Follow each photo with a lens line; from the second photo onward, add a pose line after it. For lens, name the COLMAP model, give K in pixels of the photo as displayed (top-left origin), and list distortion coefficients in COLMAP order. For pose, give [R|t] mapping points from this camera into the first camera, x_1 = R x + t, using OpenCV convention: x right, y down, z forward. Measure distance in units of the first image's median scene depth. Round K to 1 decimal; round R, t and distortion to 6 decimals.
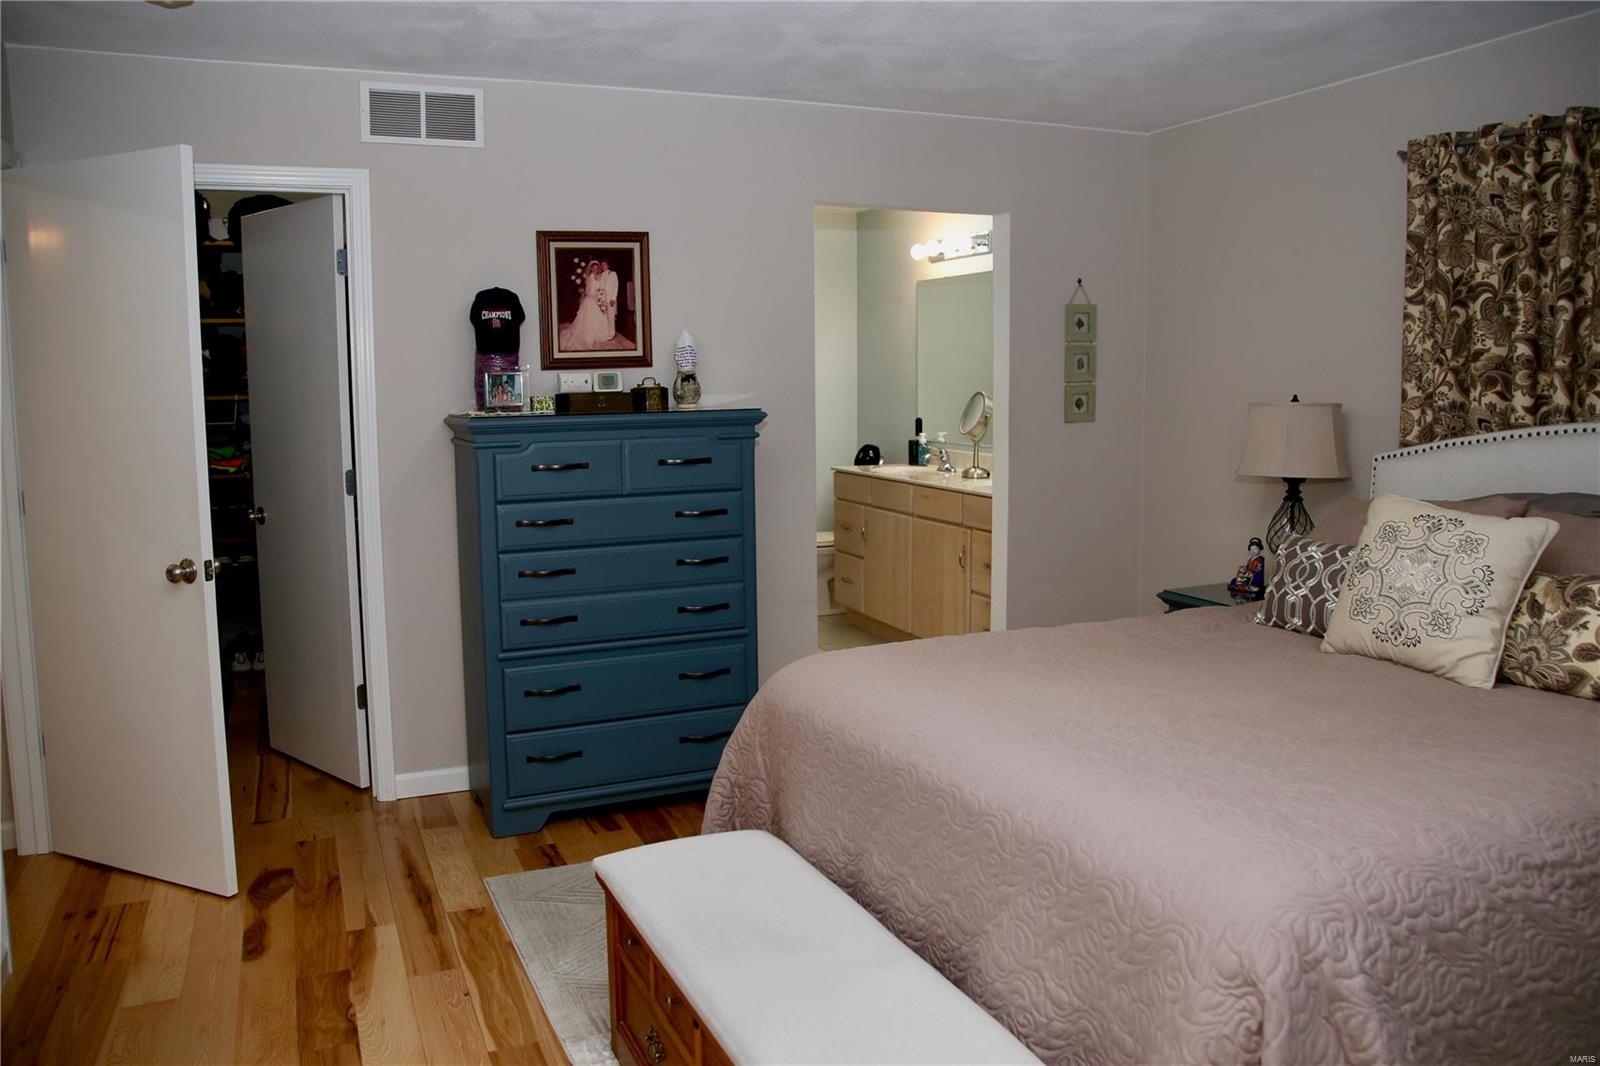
lens RADIAL K [[1127.4, 0, 798.9], [0, 1127.4, 530.7], [0, 0, 1]] dist [-0.082669, 0.015688]
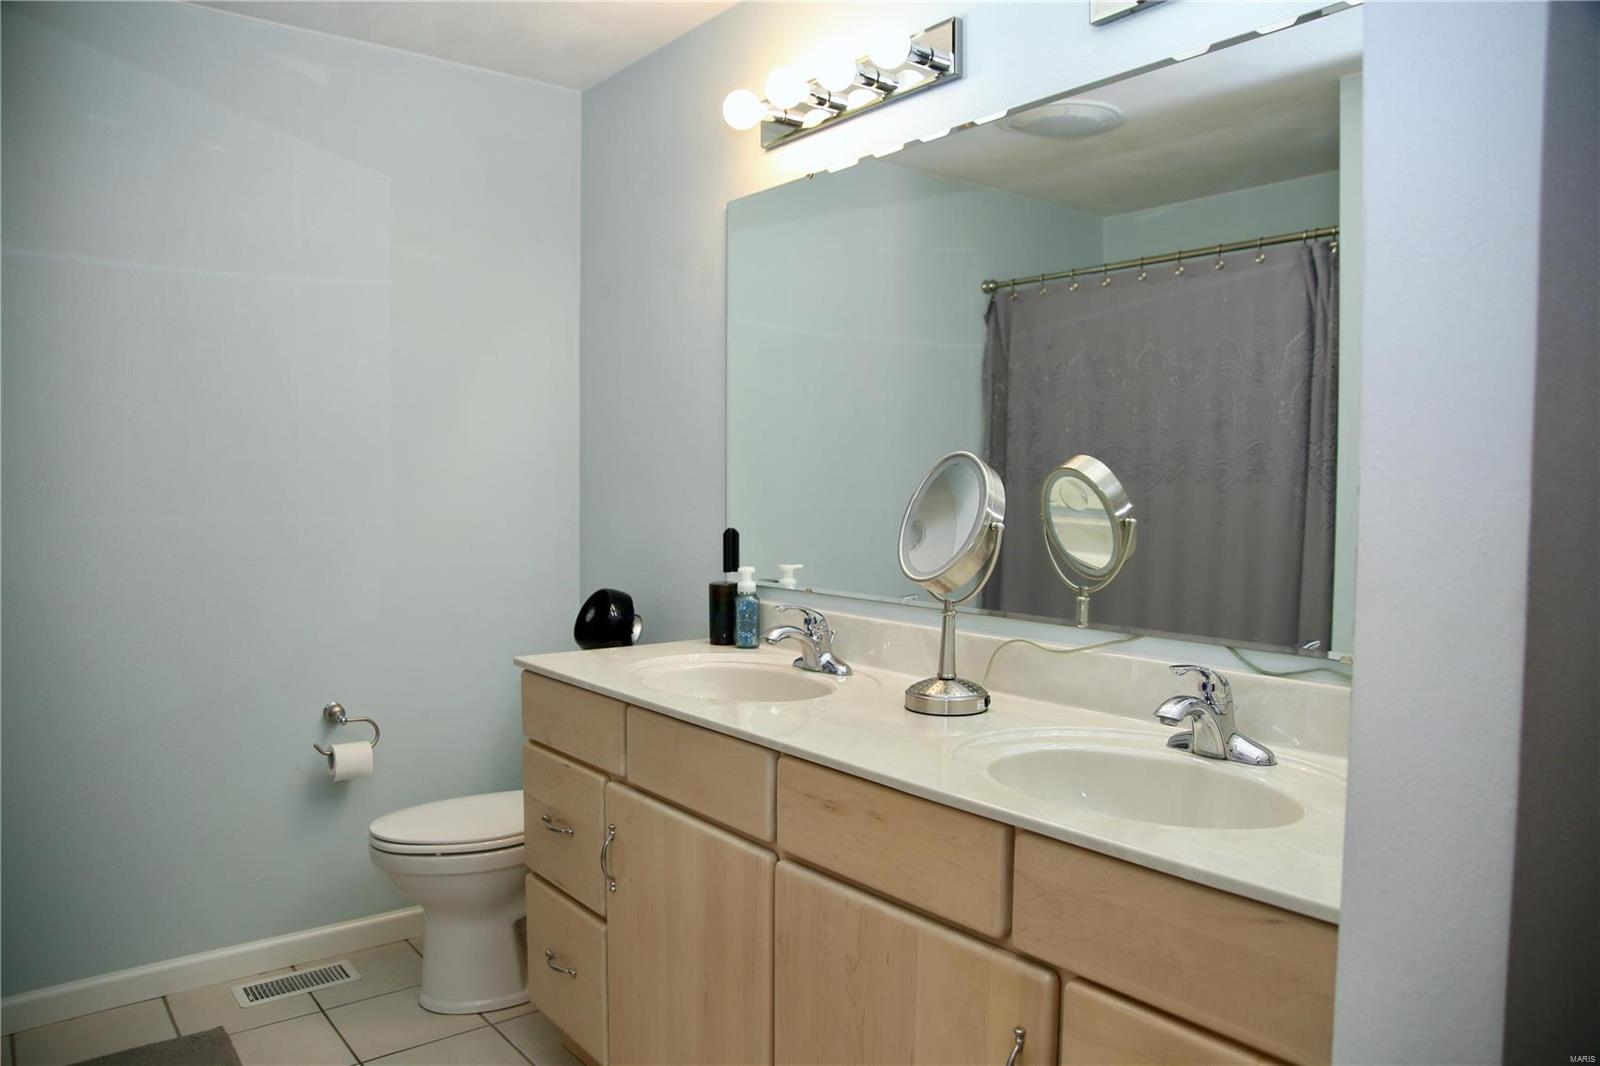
lens RADIAL K [[1127.4, 0, 797.3], [0, 1127.4, 537.7], [0, 0, 1]] dist [-0.082669, 0.015688]
pose [[0.970348, -0.002749, 0.241698, 0.030120], [0.024690, 0.995832, -0.087799, -0.060815], [-0.240450, 0.091163, 0.966371, 0.600593]]
